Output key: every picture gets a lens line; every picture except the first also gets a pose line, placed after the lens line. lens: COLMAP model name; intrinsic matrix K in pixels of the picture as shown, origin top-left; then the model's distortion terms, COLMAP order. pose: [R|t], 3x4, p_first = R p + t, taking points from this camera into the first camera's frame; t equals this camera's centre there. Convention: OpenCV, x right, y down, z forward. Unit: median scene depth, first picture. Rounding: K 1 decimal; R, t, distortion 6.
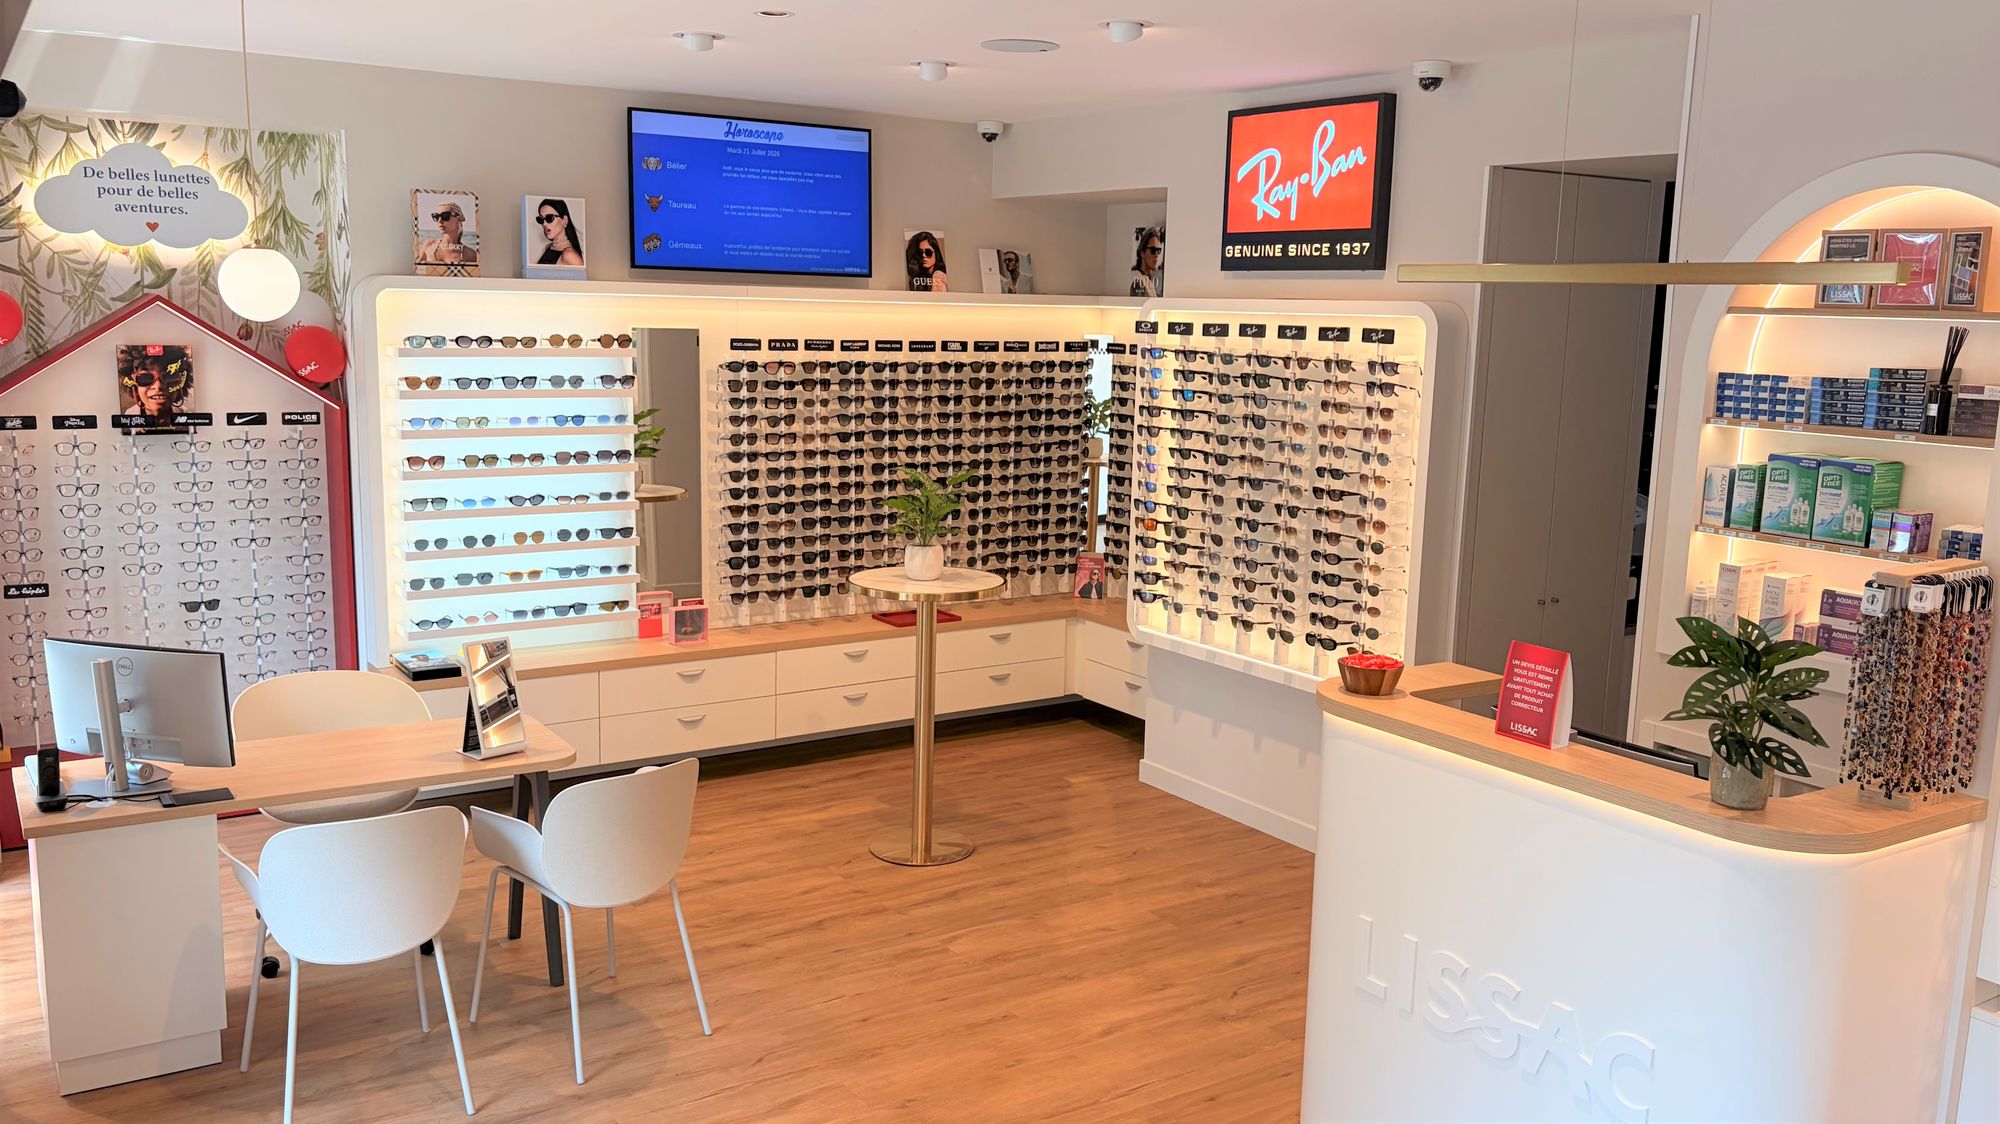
lens RADIAL K [[1588.9, 0, 991.7], [0, 1588.9, 573.6], [0, 0, 1]] dist [0.070733, -0.033481]
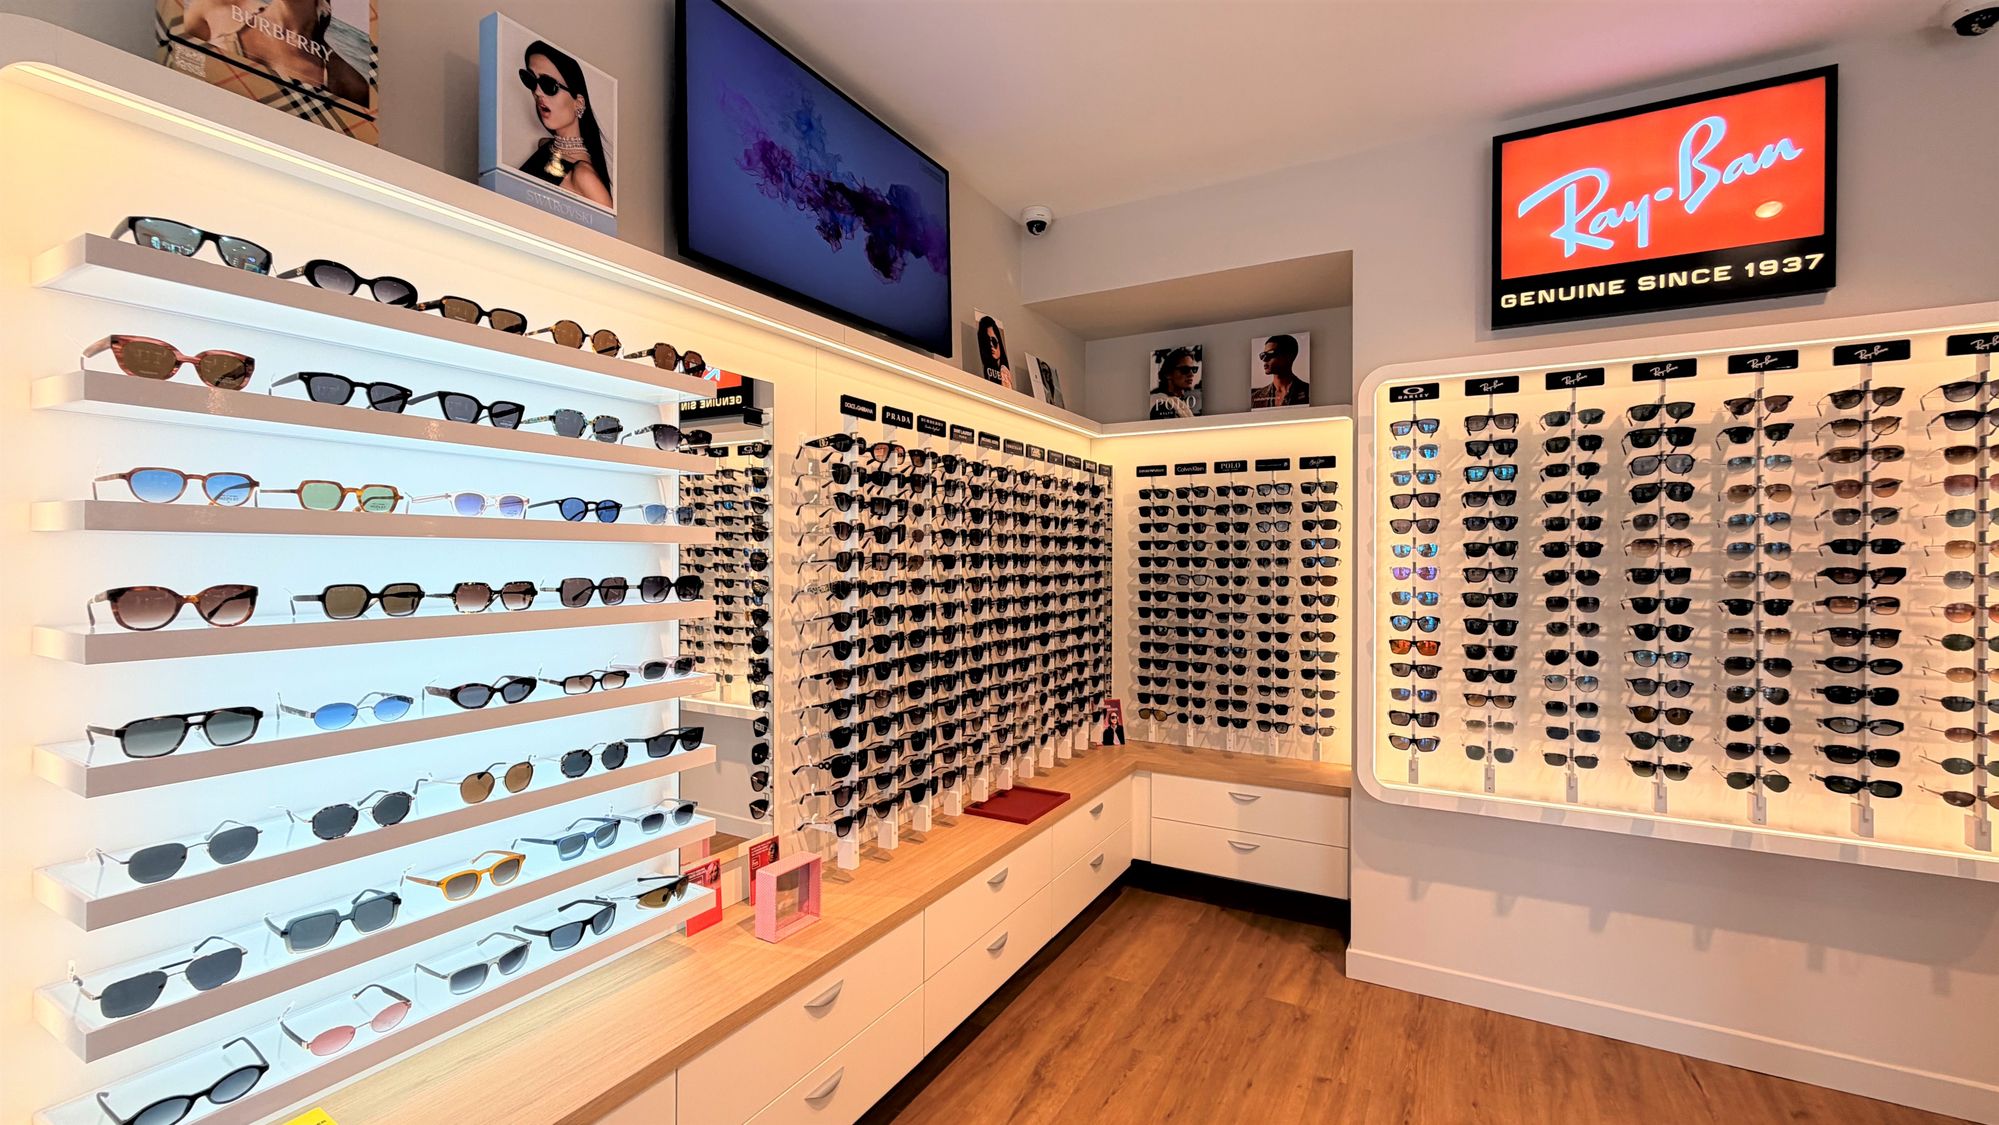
lens RADIAL K [[834.3, 0, 993.2], [0, 834.3, 563.0], [0, 0, 1]] dist [0.012620, 0.000220]
pose [[0.889946, -0.023657, 0.455452, -0.281347], [0.095785, 0.986075, -0.135944, -0.037990], [-0.445893, 0.164609, 0.879820, 0.763404]]
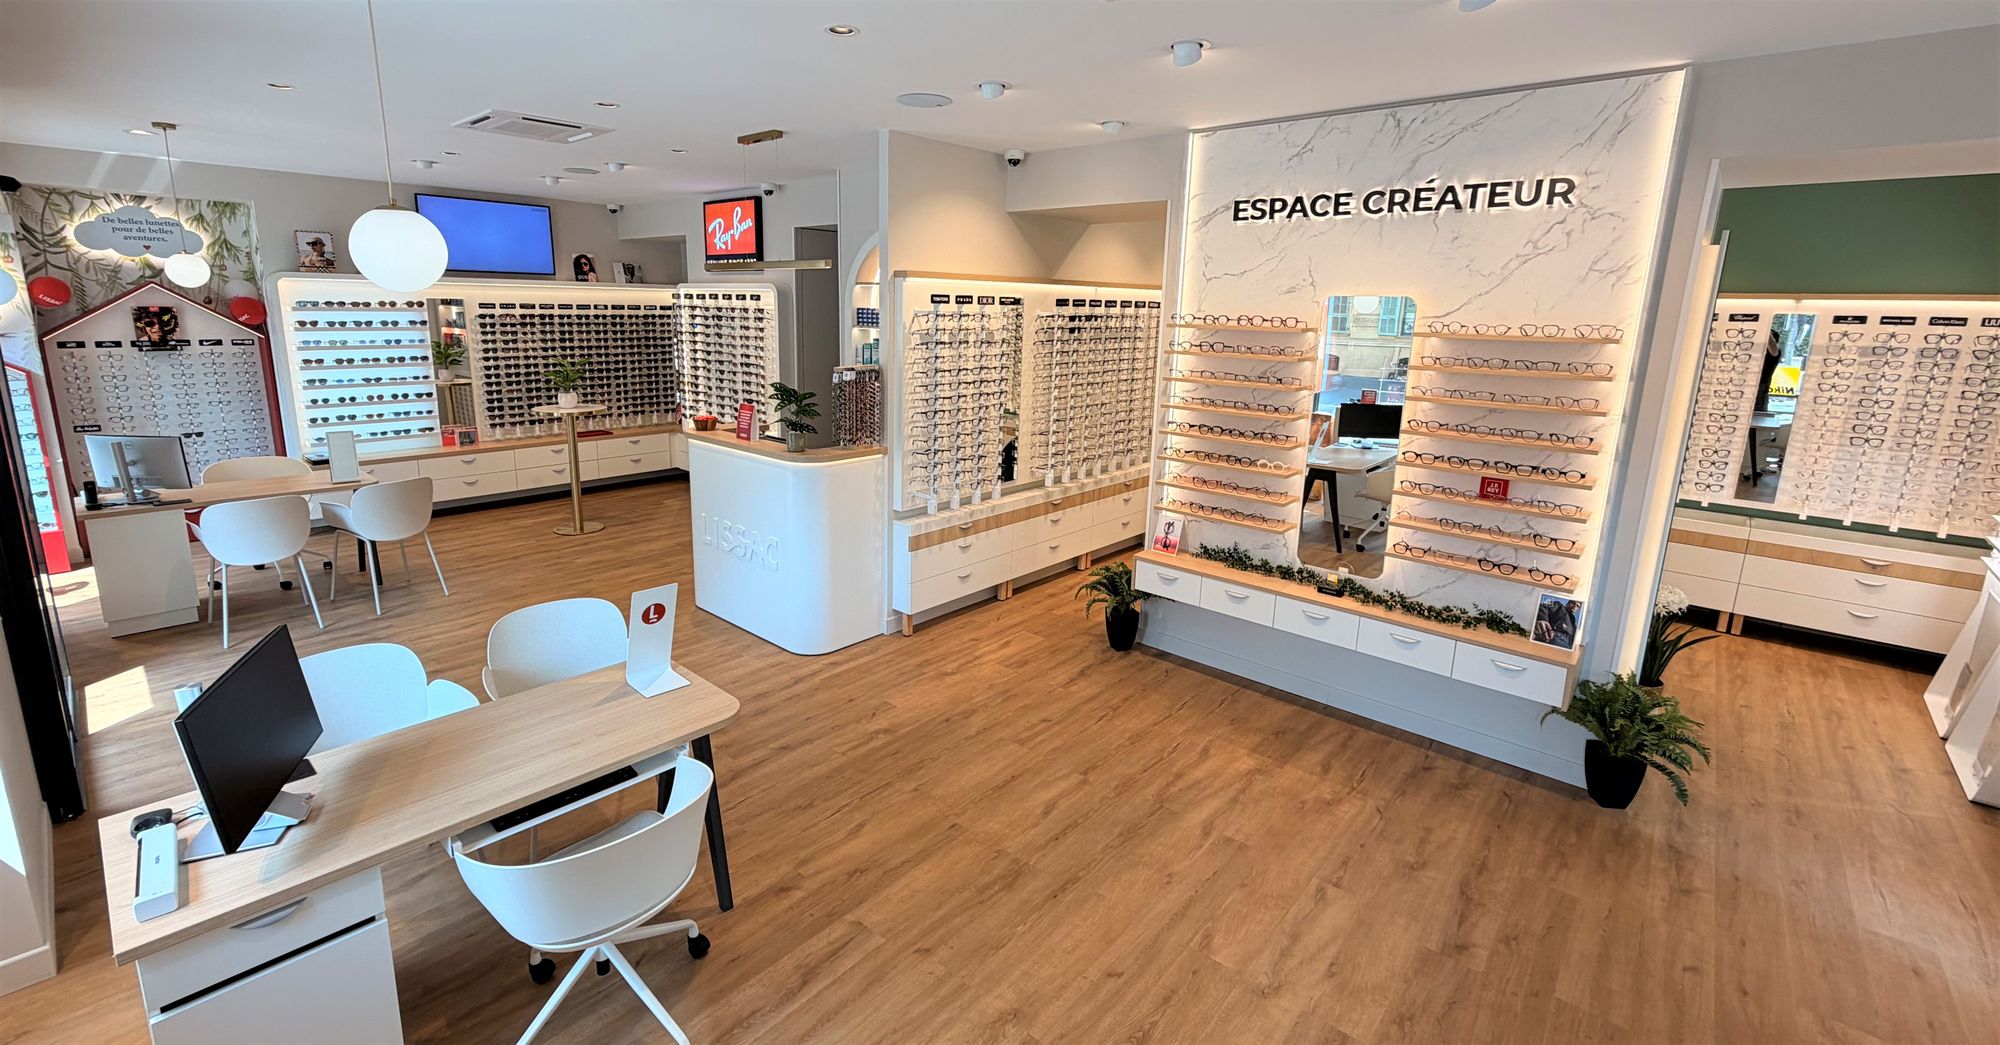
lens RADIAL K [[812.7, 0, 931.7], [0, 812.7, 469.7], [0, 0, 1]] dist [0.014127, 0.000755]
pose [[0.972207, -0.053478, 0.227932, 0.178355], [0.045095, 0.998106, 0.041834, 0.061785], [-0.229737, -0.030392, 0.972778, -0.228275]]
